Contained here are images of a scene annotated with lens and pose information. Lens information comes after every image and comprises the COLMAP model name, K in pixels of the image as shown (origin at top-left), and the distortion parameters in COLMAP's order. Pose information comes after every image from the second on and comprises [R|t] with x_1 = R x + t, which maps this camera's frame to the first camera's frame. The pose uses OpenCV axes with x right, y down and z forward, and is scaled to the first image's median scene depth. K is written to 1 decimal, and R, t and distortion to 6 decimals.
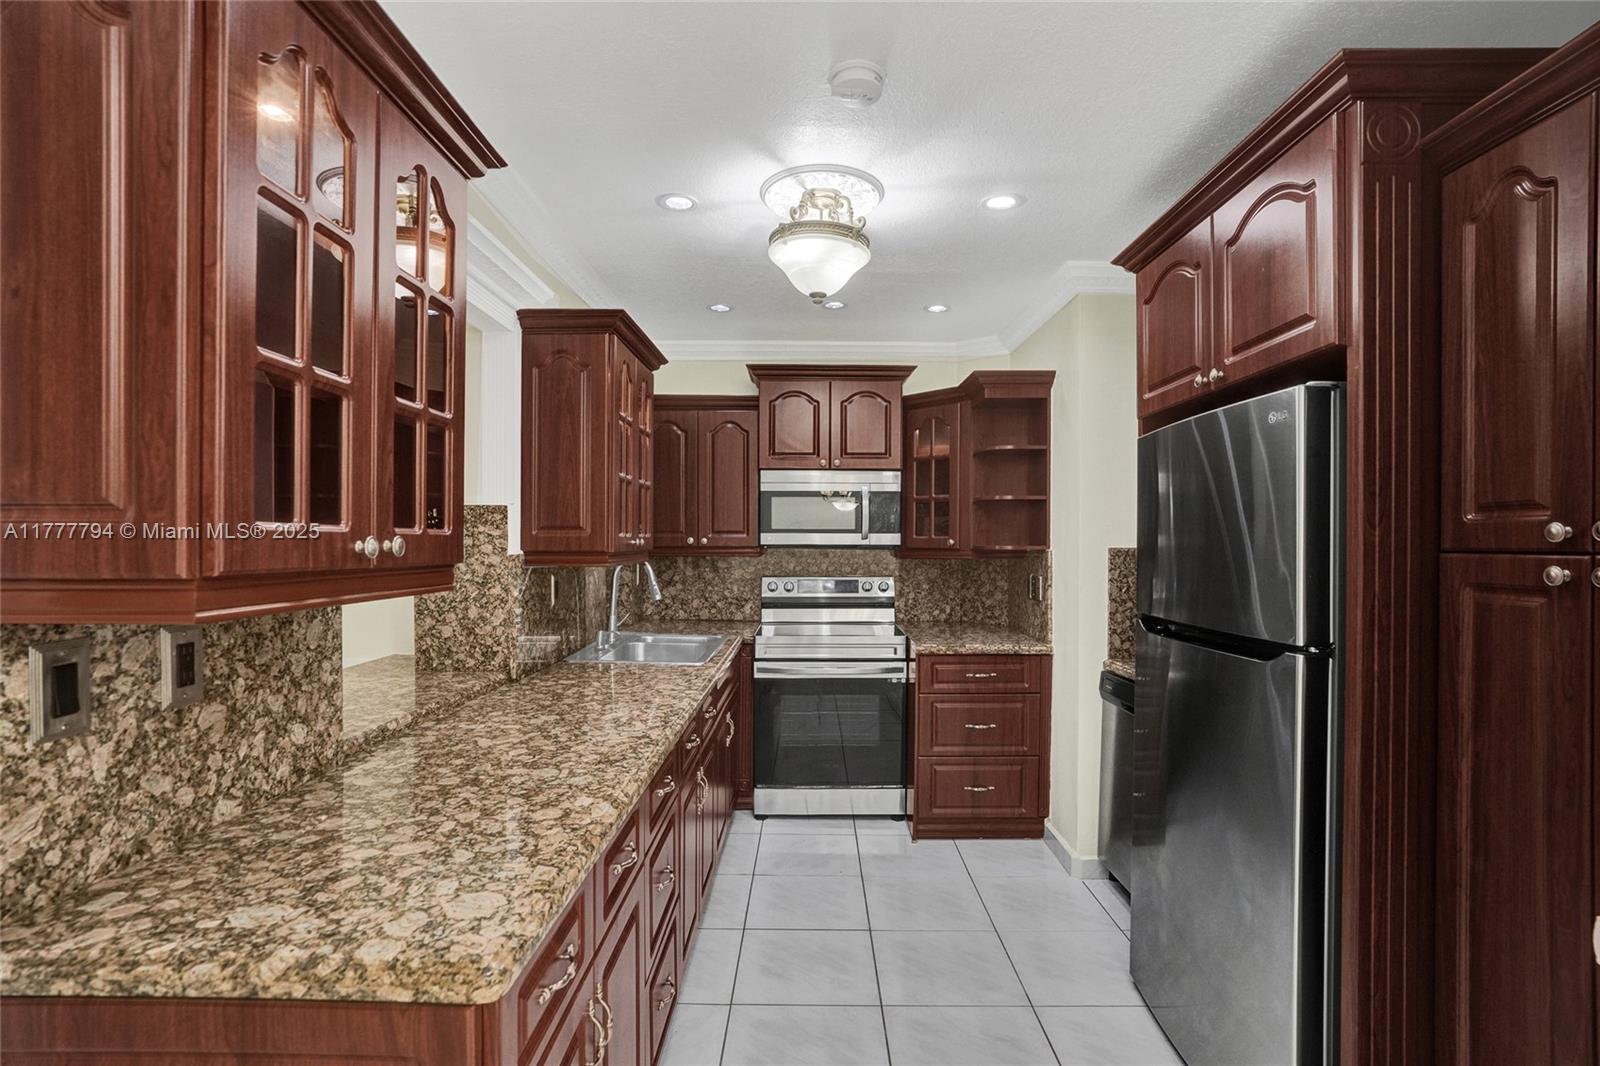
lens RADIAL K [[766.1, 0, 800.2], [0, 766.1, 543.8], [0, 0, 1]] dist [-0.049076, 0.022822]
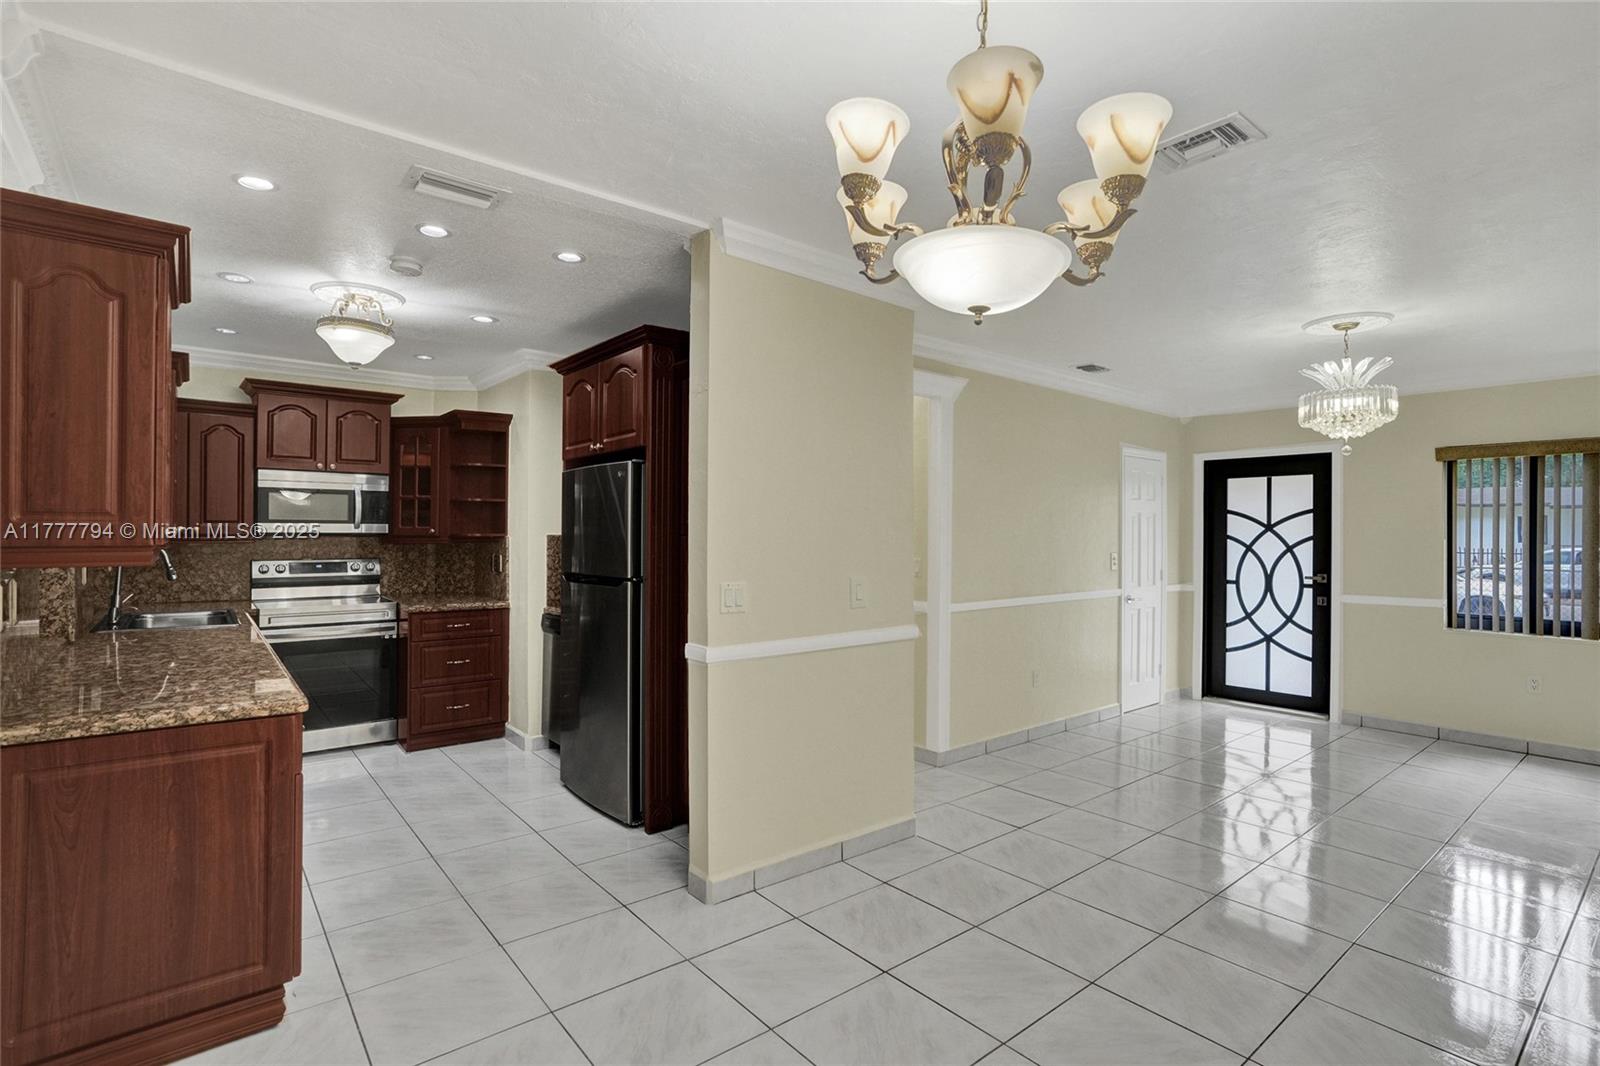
lens RADIAL K [[766.1, 0, 800.4], [0, 766.1, 531.4], [0, 0, 1]] dist [-0.049076, 0.022822]
pose [[0.765812, 0.002911, 0.643058, -0.251897], [-0.001172, 0.999994, -0.003130, 0.002895], [-0.643064, 0.001643, 0.765811, -0.667150]]
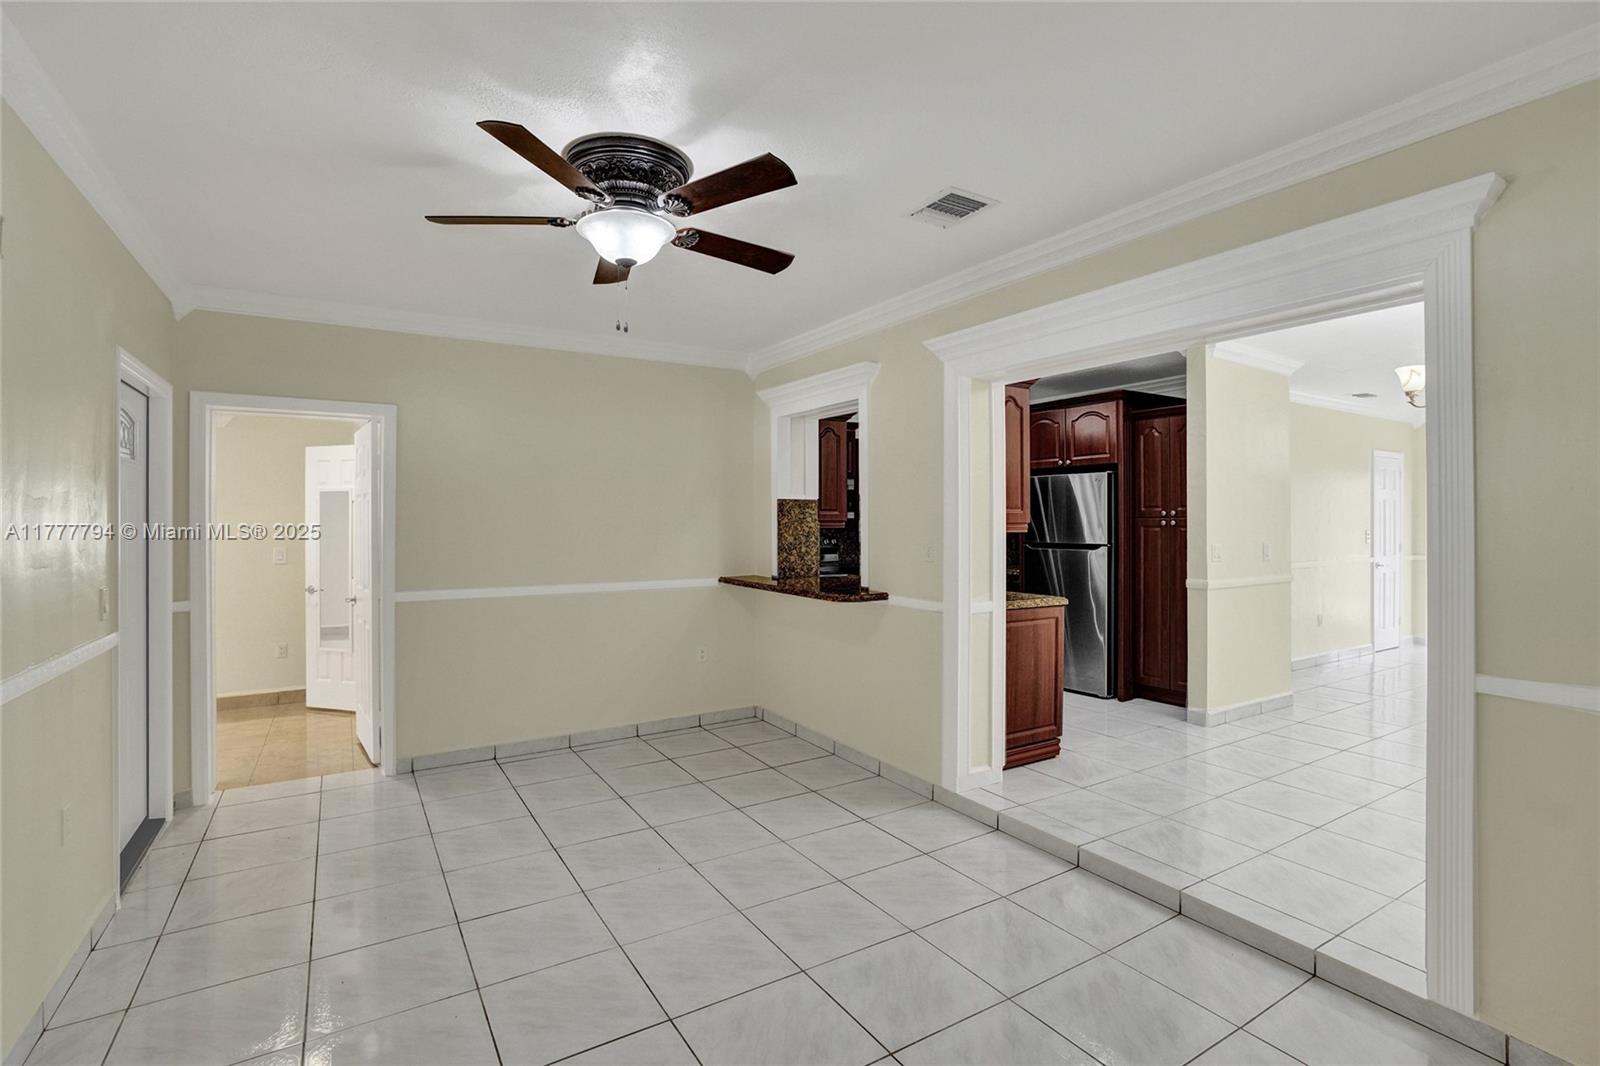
lens RADIAL K [[766.1, 0, 791.4], [0, 766.1, 529.8], [0, 0, 1]] dist [-0.049076, 0.022822]
pose [[0.837767, -0.011786, 0.545901, -1.624626], [0.003974, 0.999872, 0.015490, 0.002409], [-0.546014, -0.010807, 0.837706, -0.774899]]
